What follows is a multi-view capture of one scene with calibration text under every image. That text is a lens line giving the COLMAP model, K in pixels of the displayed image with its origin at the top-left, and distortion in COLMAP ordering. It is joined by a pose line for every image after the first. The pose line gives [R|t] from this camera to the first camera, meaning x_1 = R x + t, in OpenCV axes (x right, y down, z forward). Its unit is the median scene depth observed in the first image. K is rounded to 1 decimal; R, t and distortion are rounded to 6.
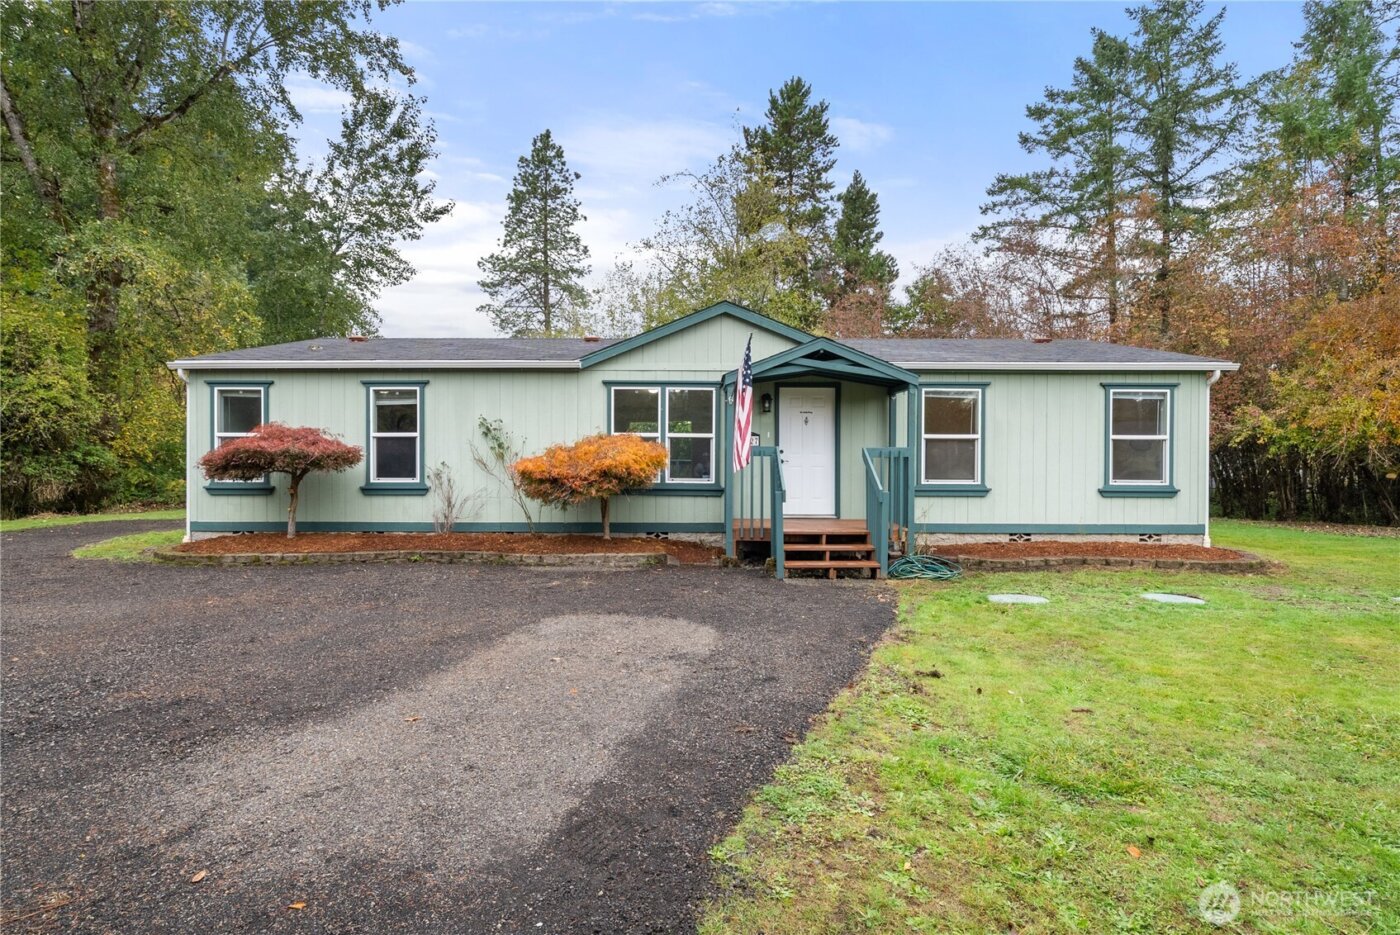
lens RADIAL K [[708.7, 0, 709.6], [0, 708.7, 471.1], [0, 0, 1]] dist [0.006565, 0.000700]
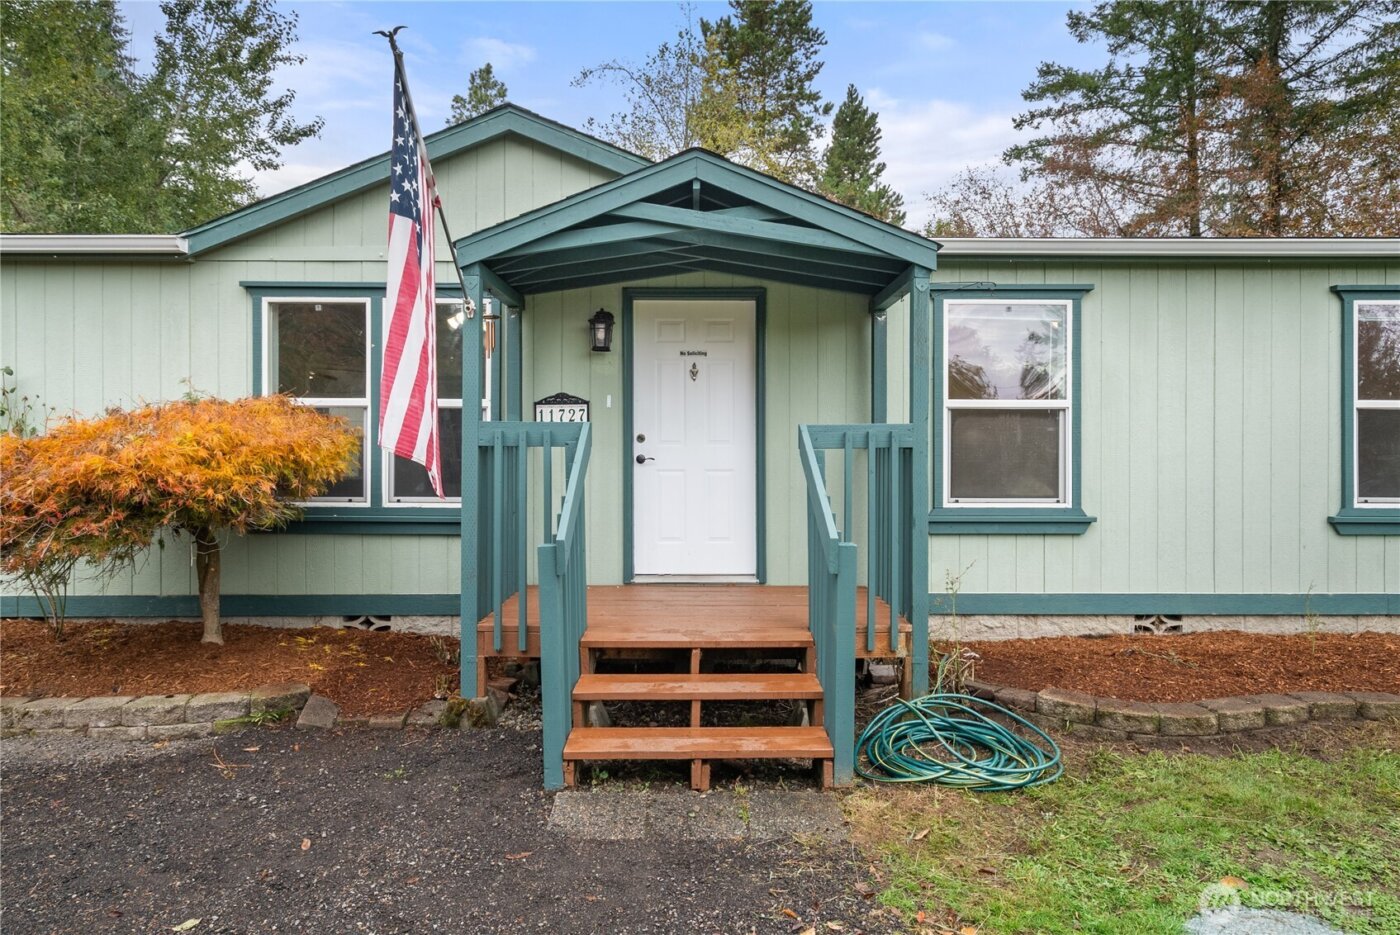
lens RADIAL K [[828.5, 0, 693.5], [0, 828.5, 466.6], [0, 0, 1]] dist [0.007553, 0.002118]
pose [[0.999976, -0.002943, 0.006267, 0.048462], [0.002976, 0.999981, -0.005321, -0.002133], [-0.006251, 0.005340, 0.999966, 0.168196]]
